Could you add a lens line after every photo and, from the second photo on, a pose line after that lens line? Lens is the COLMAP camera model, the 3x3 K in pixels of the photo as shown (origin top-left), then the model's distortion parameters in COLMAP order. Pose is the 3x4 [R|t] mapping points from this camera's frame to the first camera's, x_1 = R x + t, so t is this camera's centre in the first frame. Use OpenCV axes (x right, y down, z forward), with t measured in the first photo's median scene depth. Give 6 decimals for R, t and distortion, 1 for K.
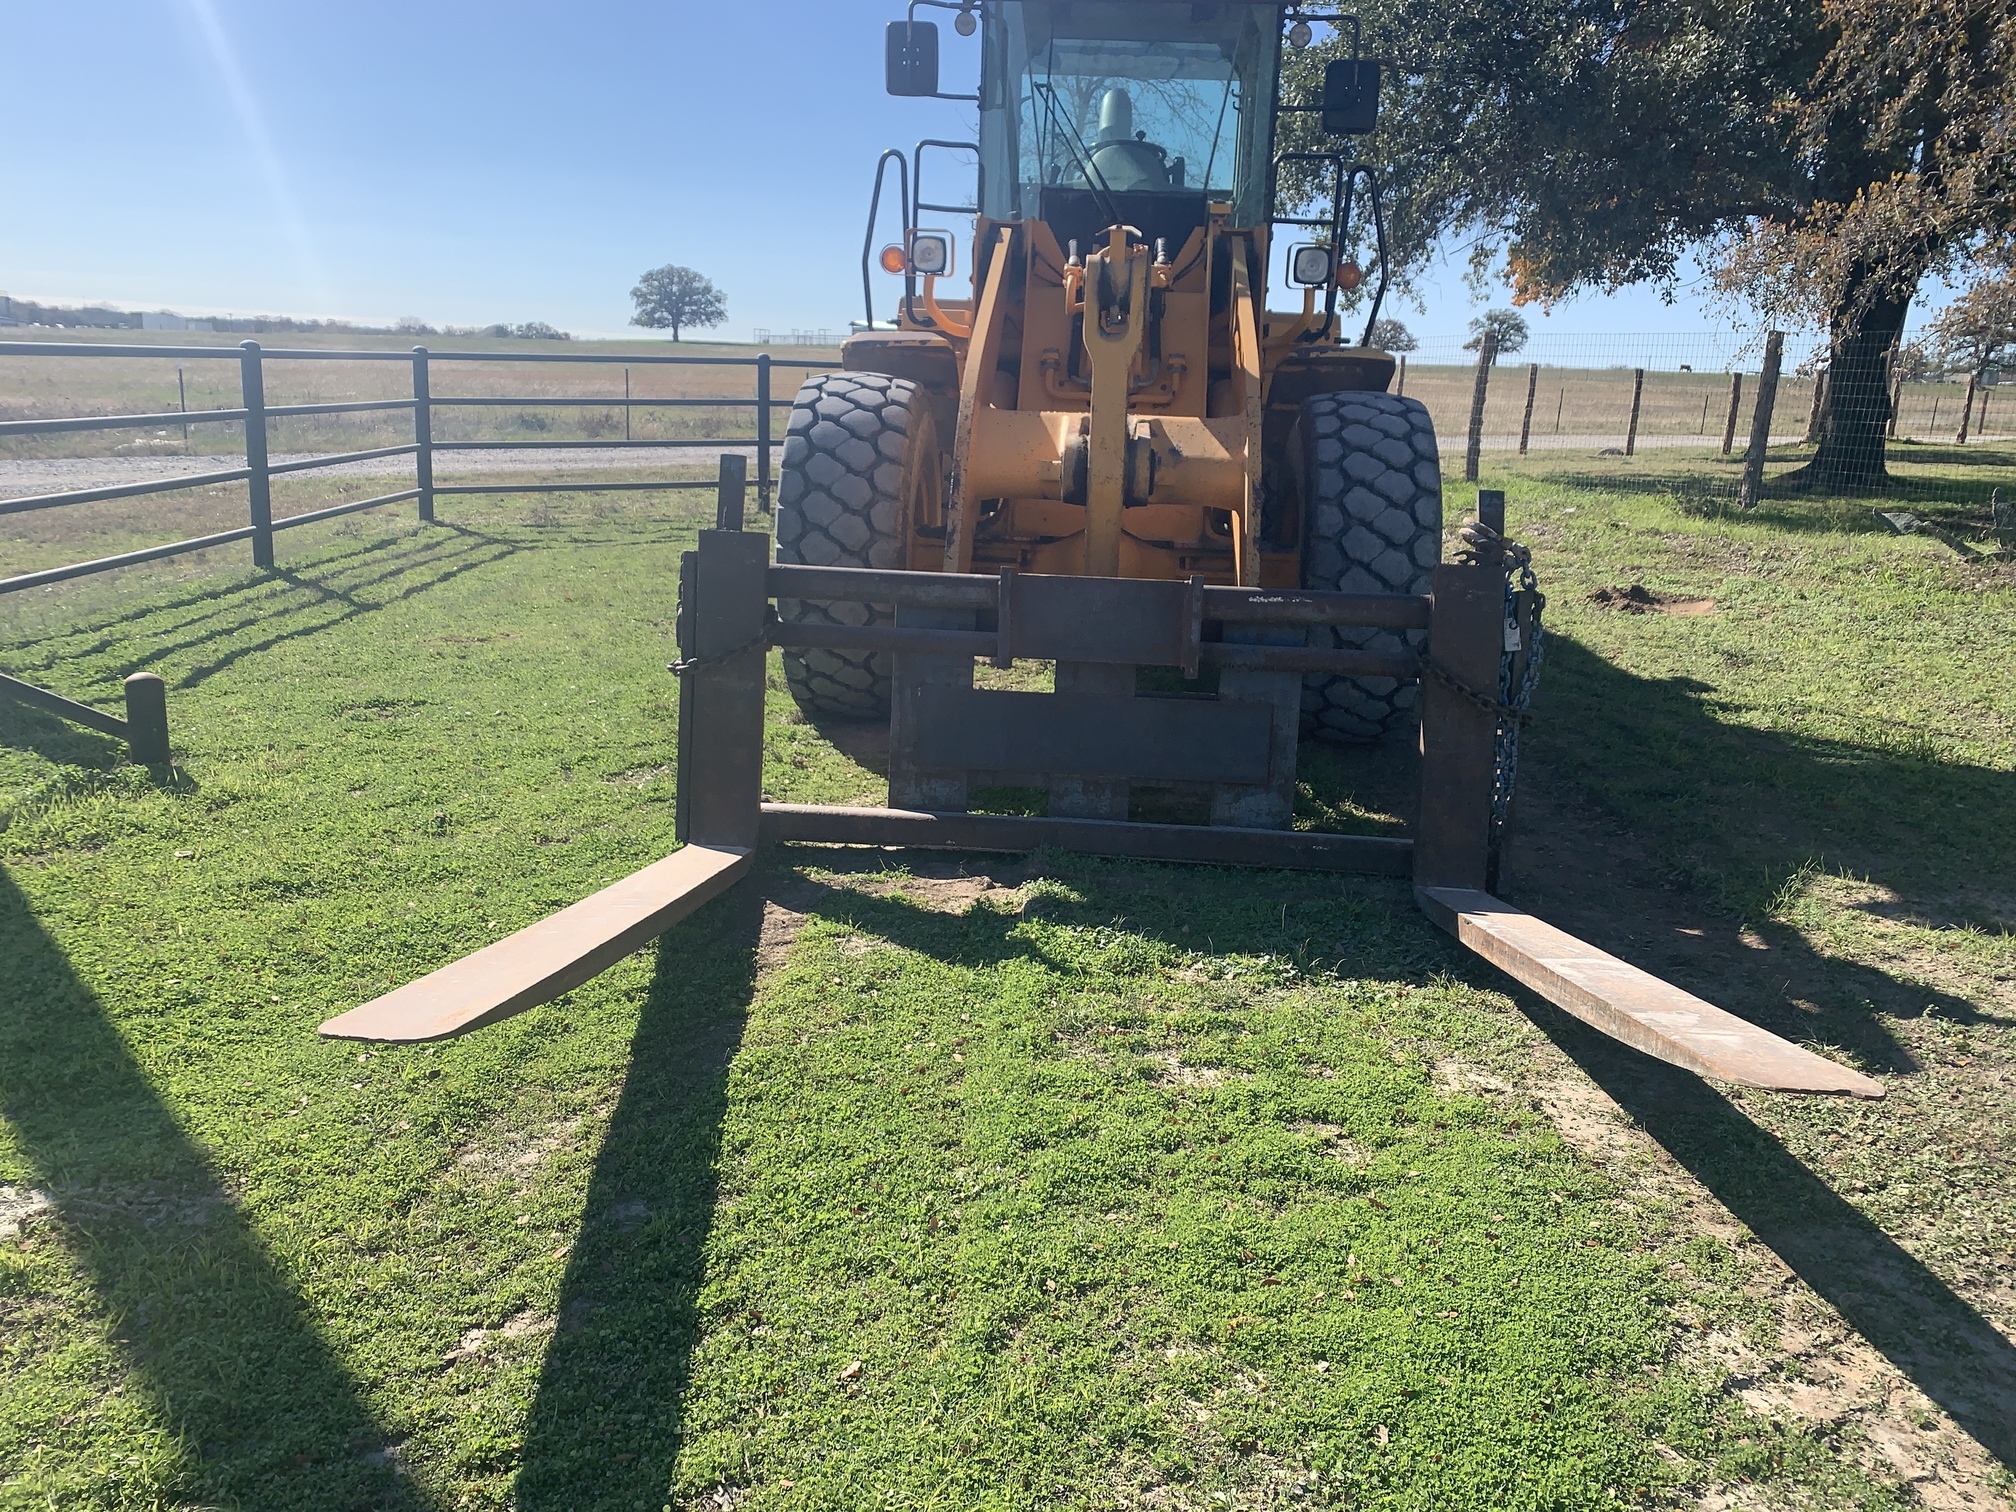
lens RADIAL K [[1496.5, 0, 1063.9], [0, 1496.5, 755.7], [0, 0, 1]] dist [0.001996, -0.001701]
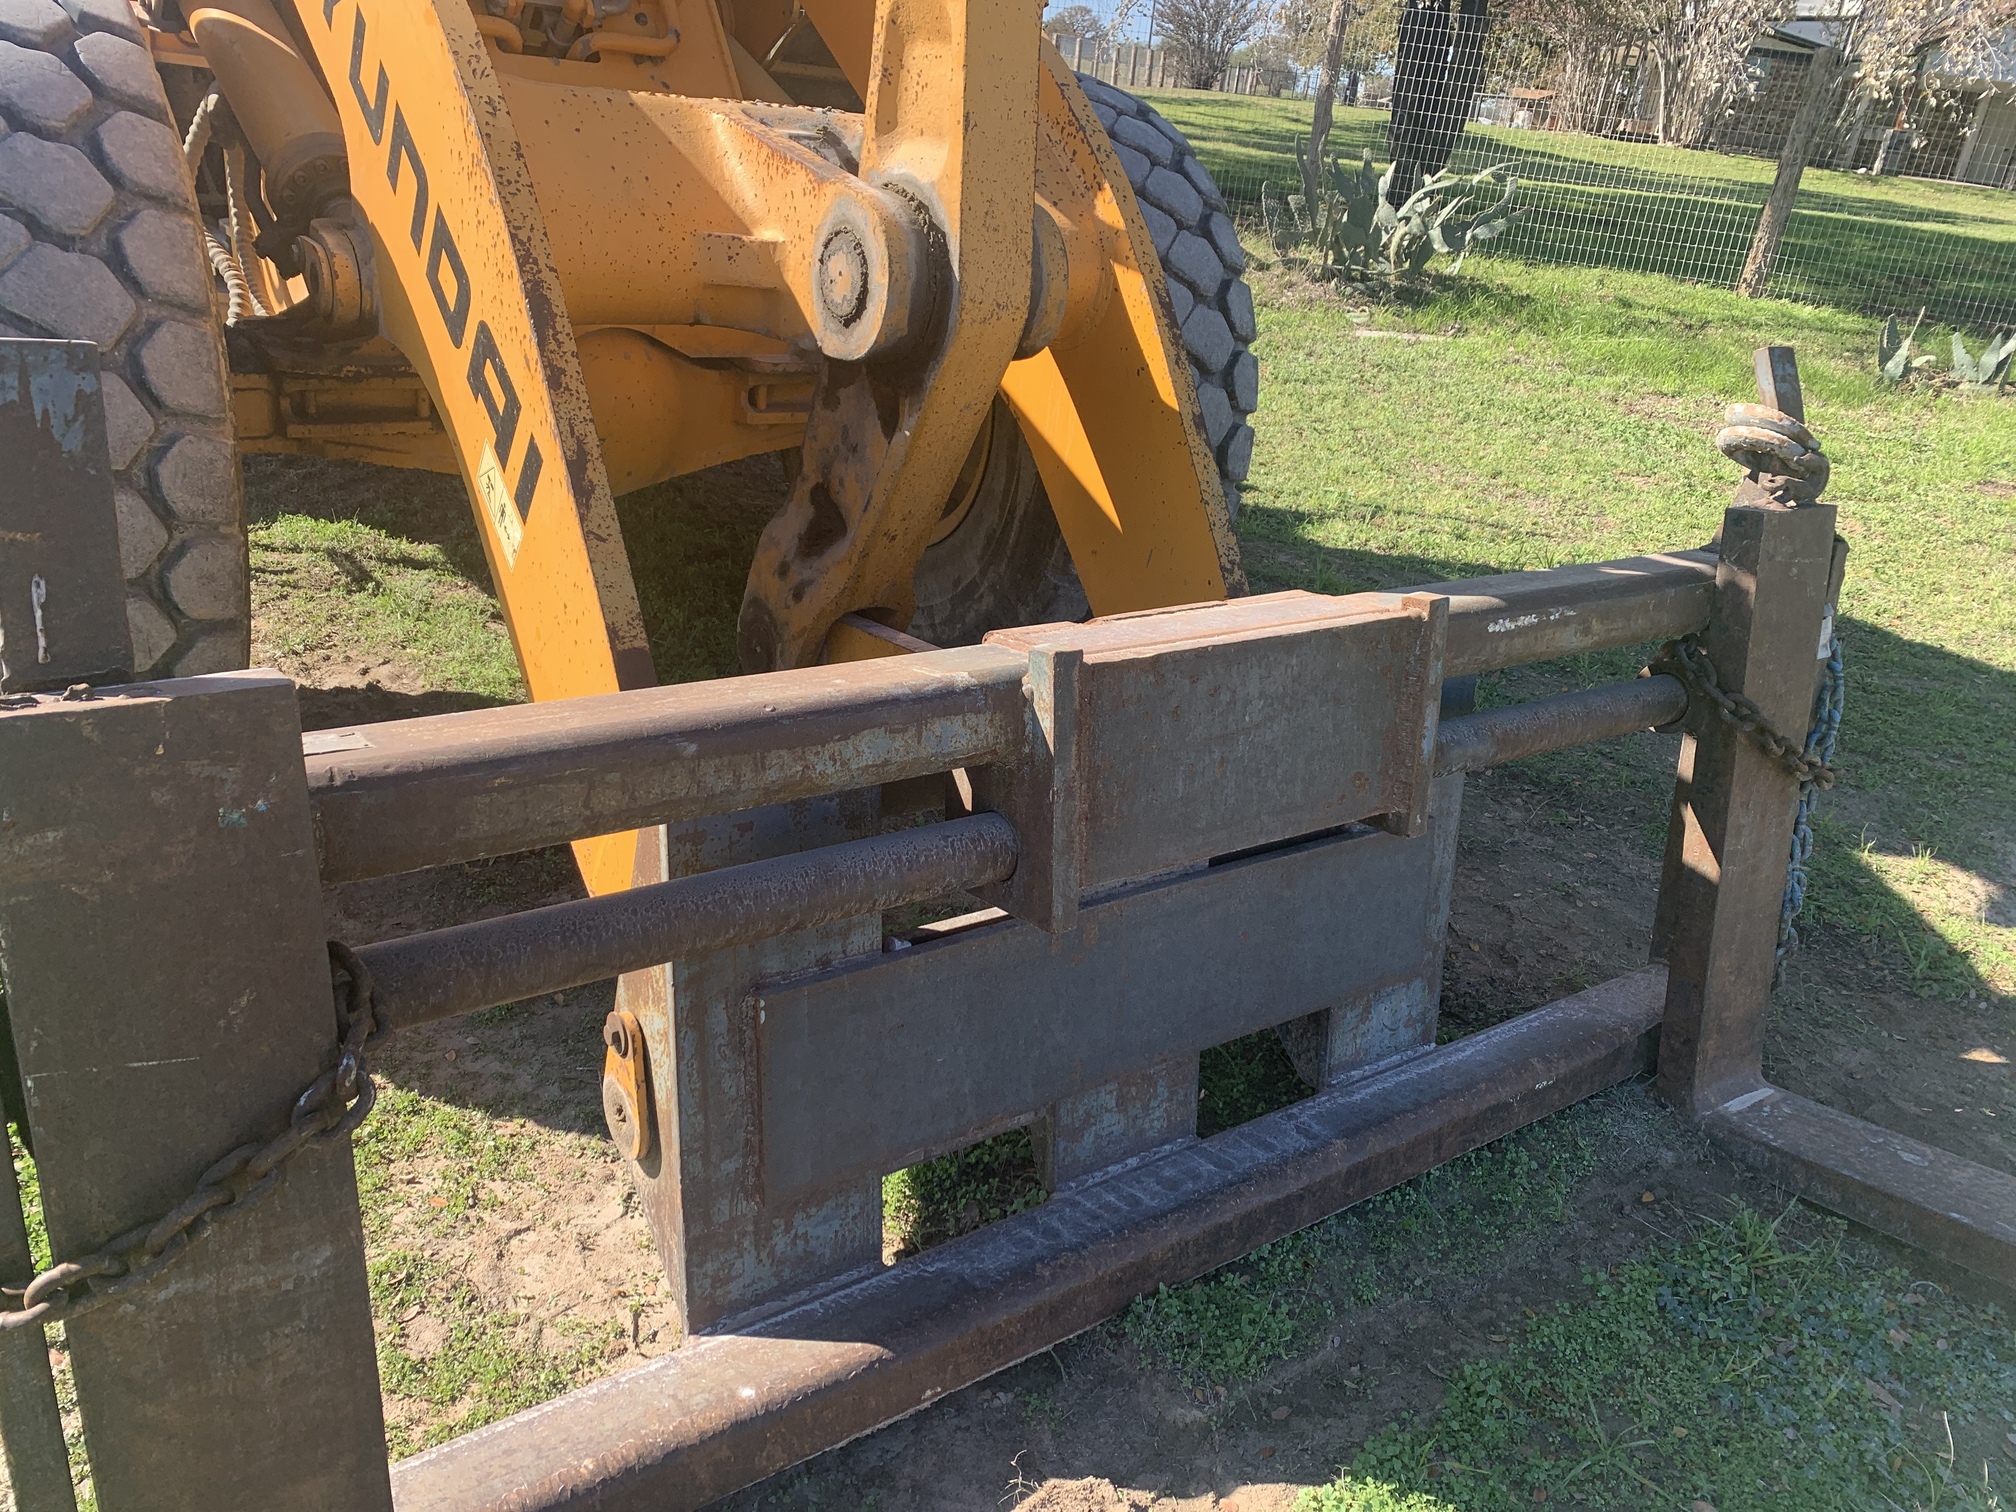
lens RADIAL K [[1503.2, 0, 978.8], [0, 1503.2, 749.7], [0, 0, 1]] dist [0.005588, -0.001797]
pose [[0.785161, -0.205337, 0.584259, -0.257123], [0.066286, 0.965876, 0.250377, -0.190196], [-0.615734, -0.157858, 0.771980, 0.747313]]
